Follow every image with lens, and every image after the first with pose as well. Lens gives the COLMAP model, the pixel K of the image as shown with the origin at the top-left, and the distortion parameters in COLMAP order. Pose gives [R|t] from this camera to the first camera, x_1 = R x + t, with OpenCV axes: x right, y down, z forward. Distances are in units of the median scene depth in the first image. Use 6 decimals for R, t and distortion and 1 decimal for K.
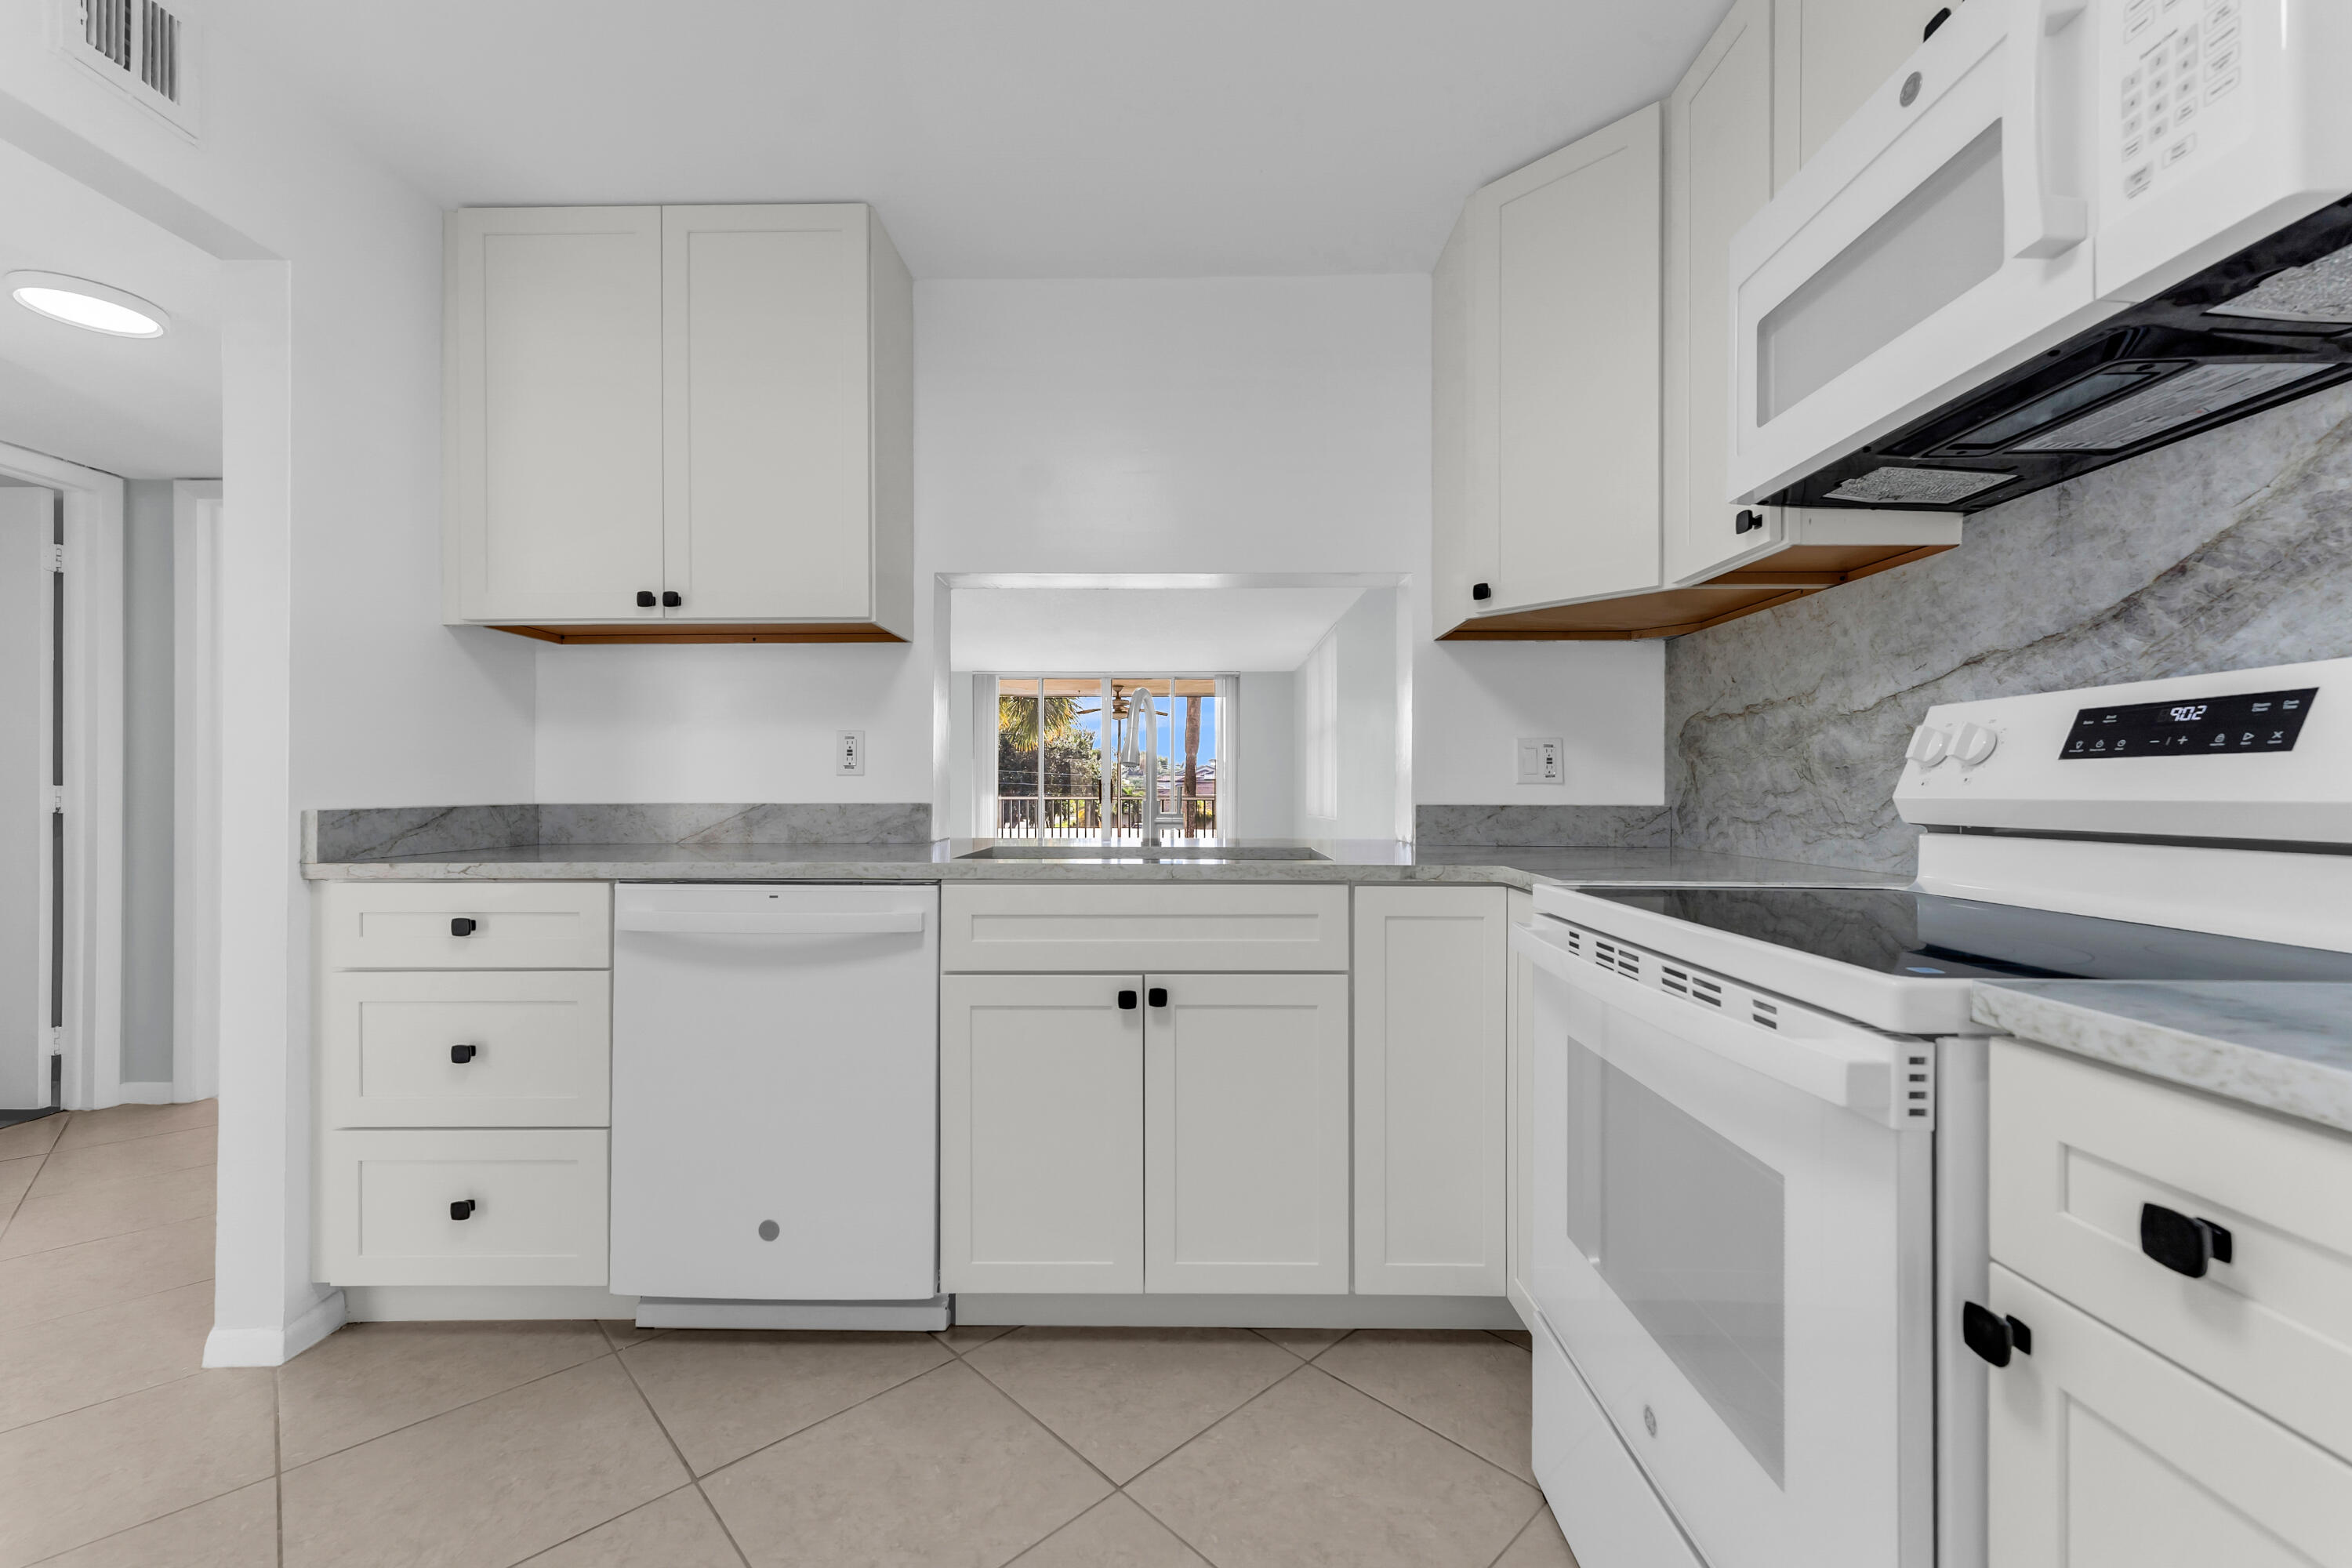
lens RADIAL K [[953.5, 0, 1170.3], [0, 953.5, 788.2], [0, 0, 1]] dist [0.003001, -0.000023]
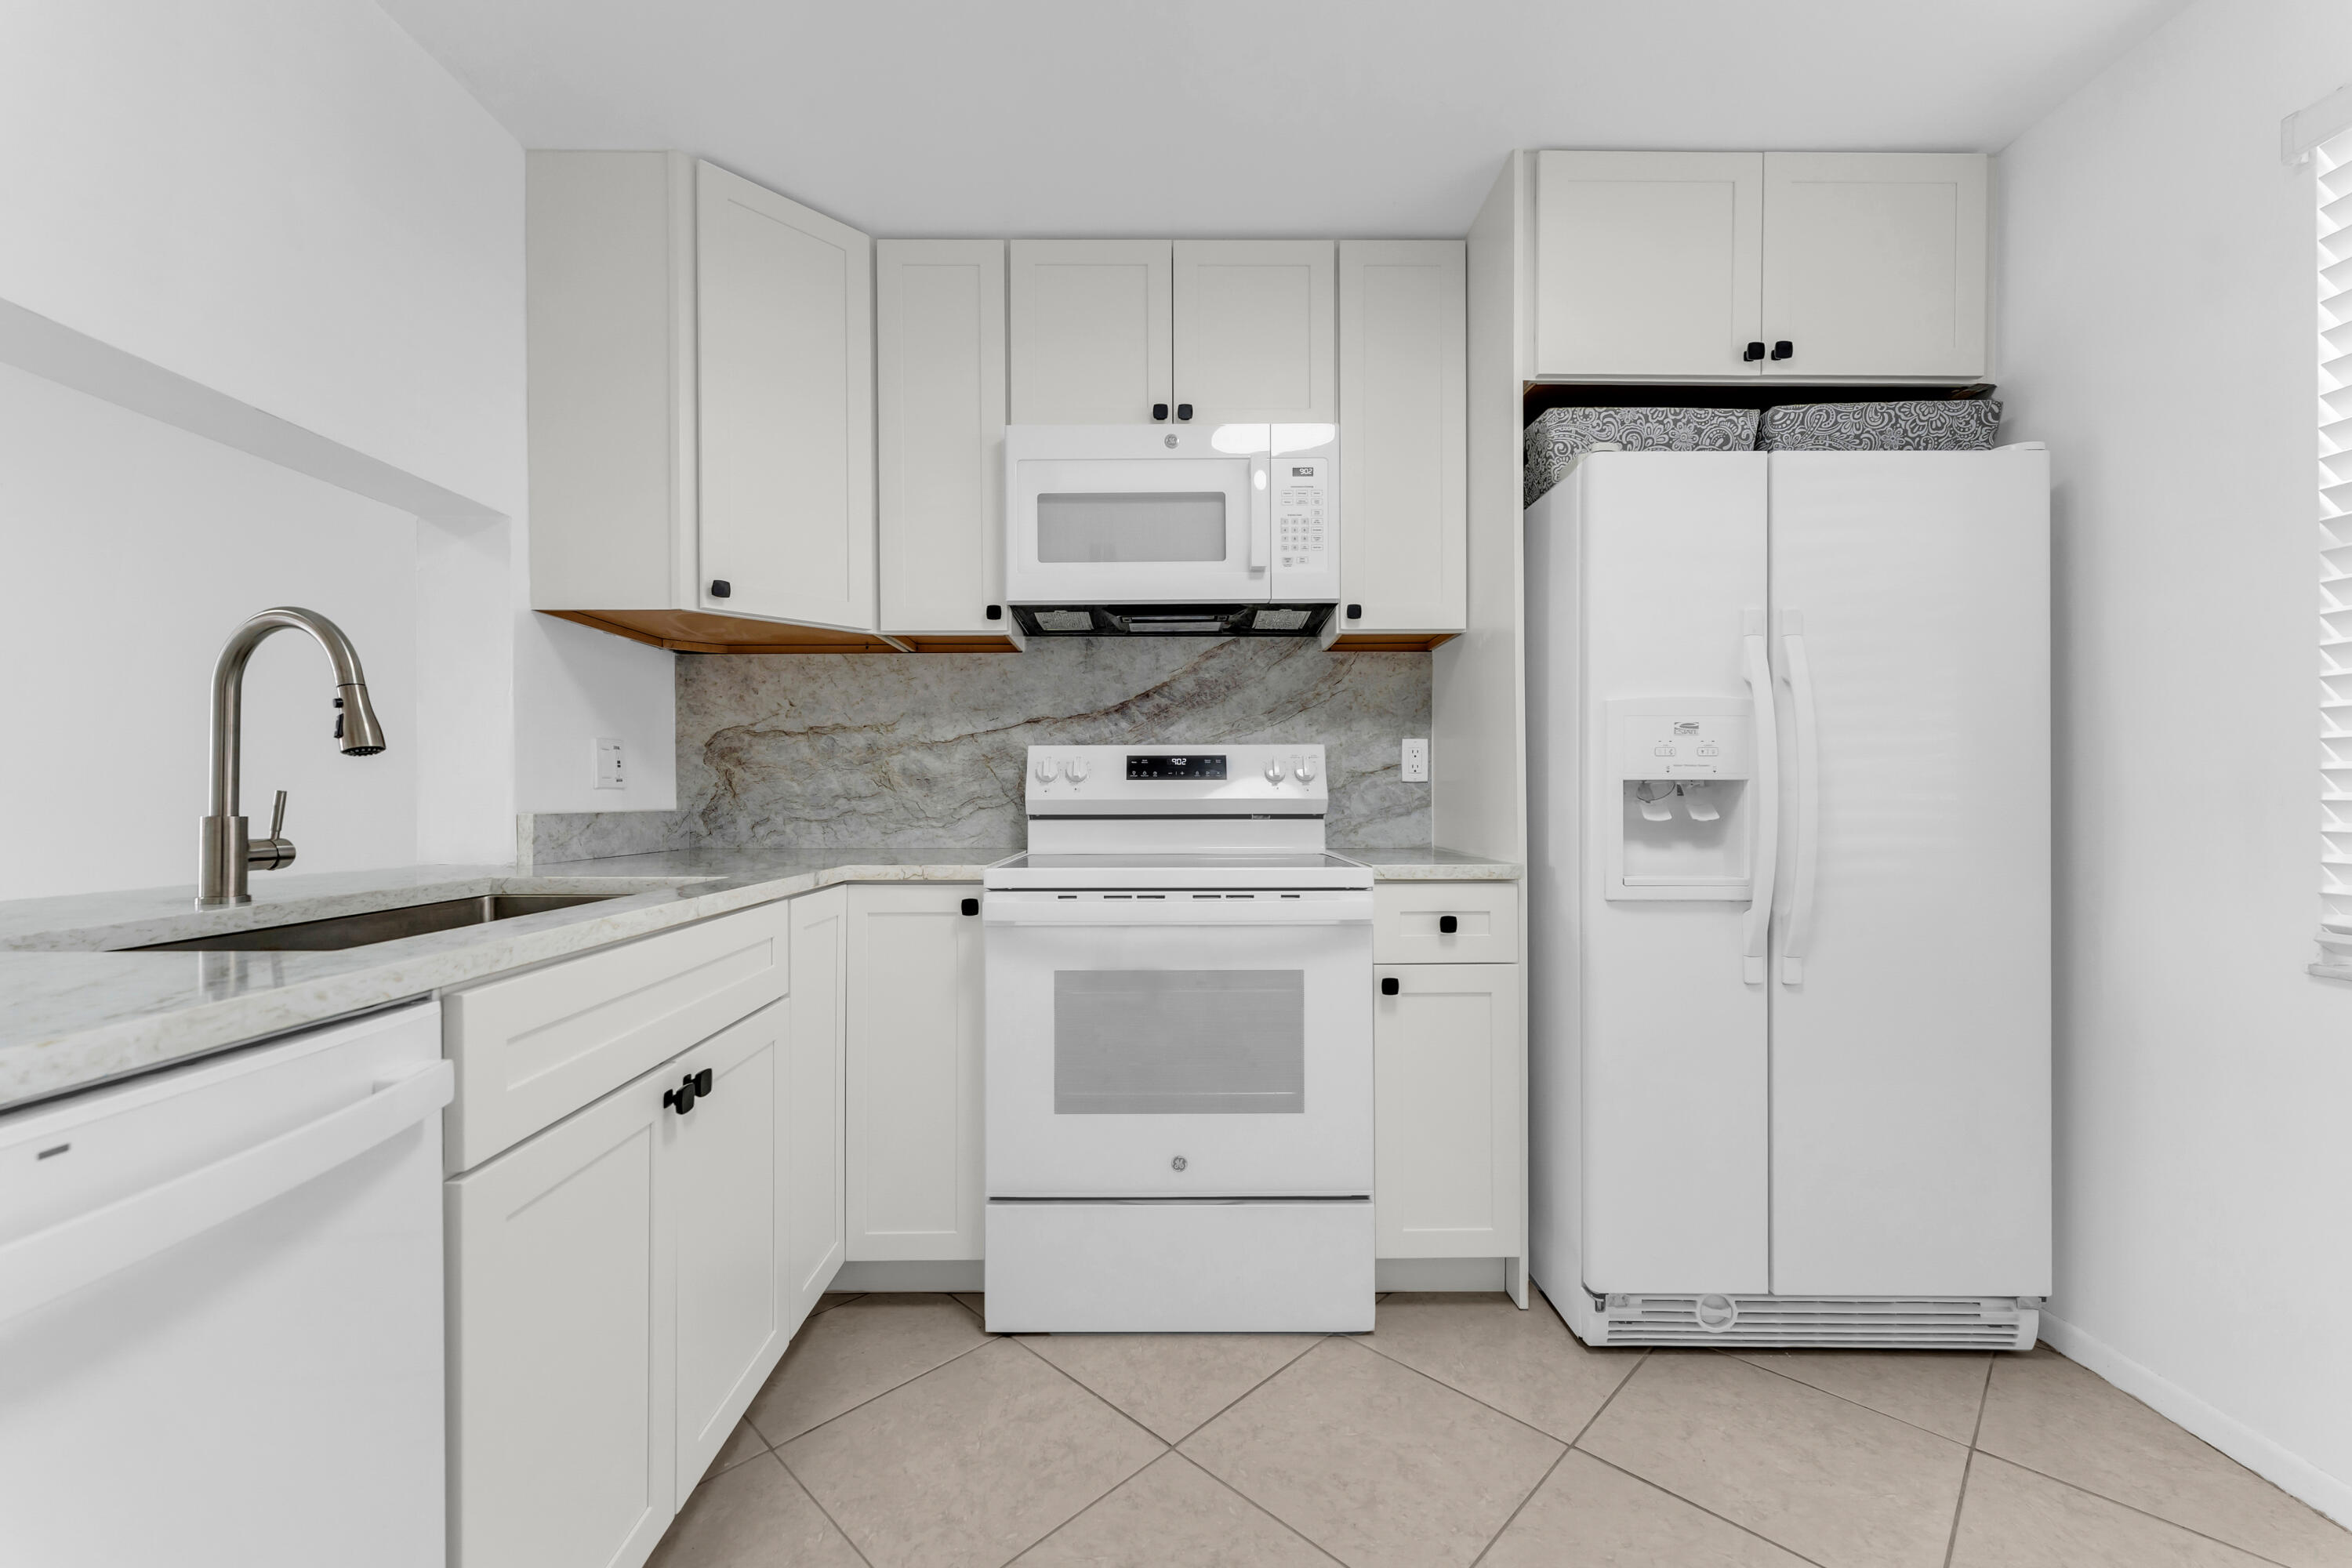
lens RADIAL K [[953.5, 0, 1162.1], [0, 953.5, 790.8], [0, 0, 1]] dist [0.003001, -0.000023]
pose [[-0.028729, 0.003112, 0.999582, -0.767489], [-0.001448, 0.999994, -0.003155, -0.000231], [-0.999586, -0.001538, -0.028724, 0.688642]]
